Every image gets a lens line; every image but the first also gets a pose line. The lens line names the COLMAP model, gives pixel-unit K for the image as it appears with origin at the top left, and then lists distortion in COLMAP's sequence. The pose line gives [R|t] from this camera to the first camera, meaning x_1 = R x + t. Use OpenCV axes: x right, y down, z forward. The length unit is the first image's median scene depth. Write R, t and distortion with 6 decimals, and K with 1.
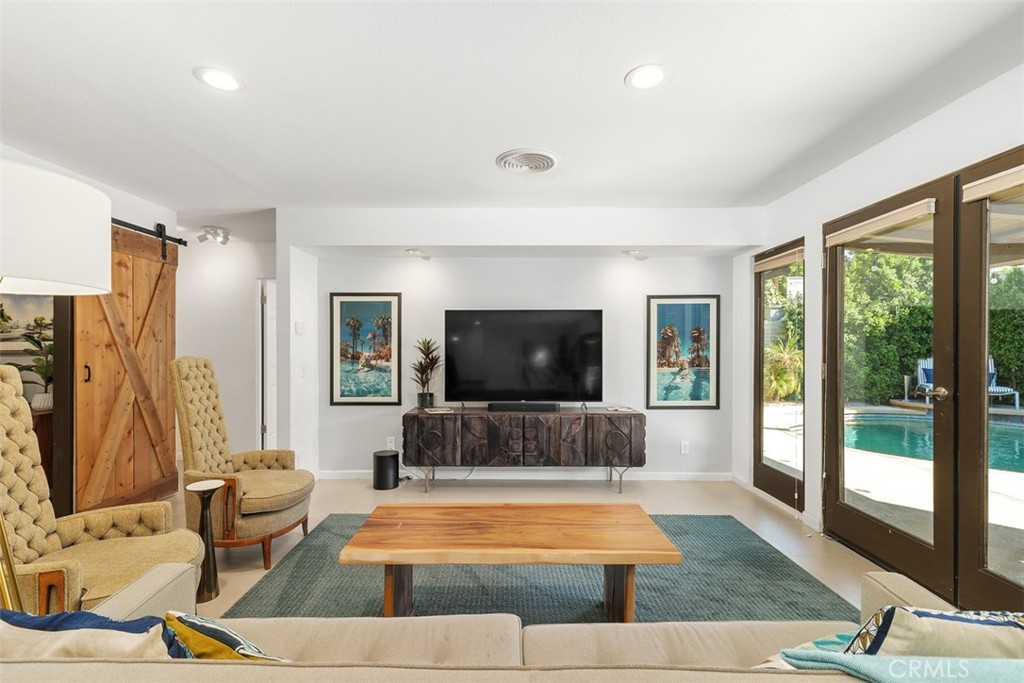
lens RADIAL K [[464.0, 0, 520.1], [0, 464.0, 352.1], [0, 0, 1]] dist [0.001156, 0.000293]
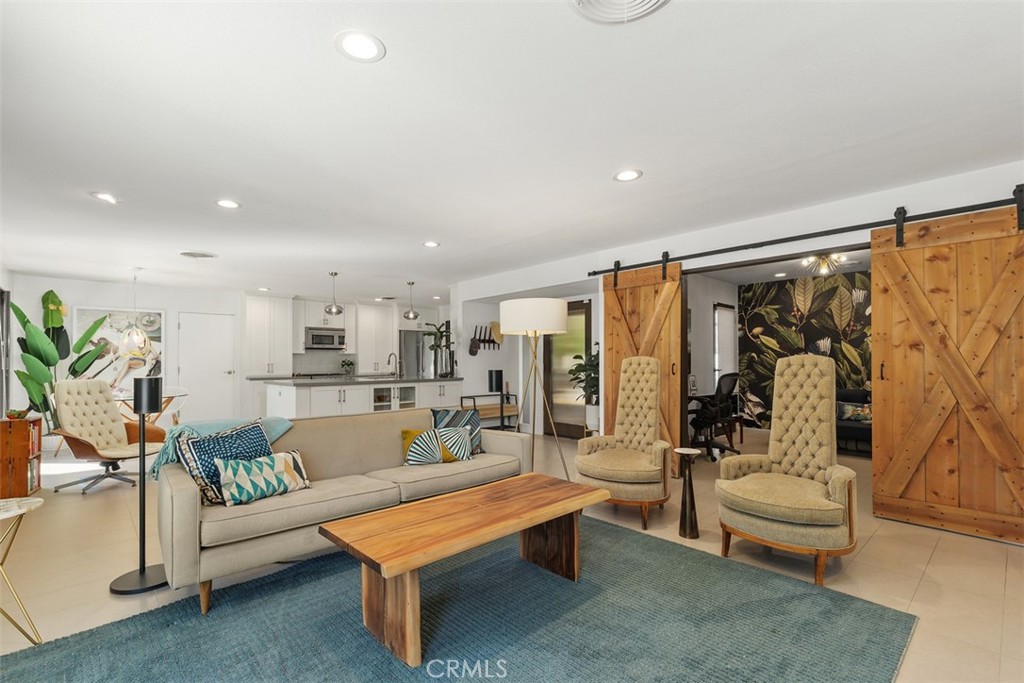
lens RADIAL K [[464.0, 0, 520.1], [0, 464.0, 352.1], [0, 0, 1]] dist [0.001156, 0.000293]
pose [[-0.734176, -0.005151, -0.678939, 0.422385], [-0.002886, 0.999986, -0.004466, 0.007639], [0.678953, -0.001320, -0.734181, 1.203964]]
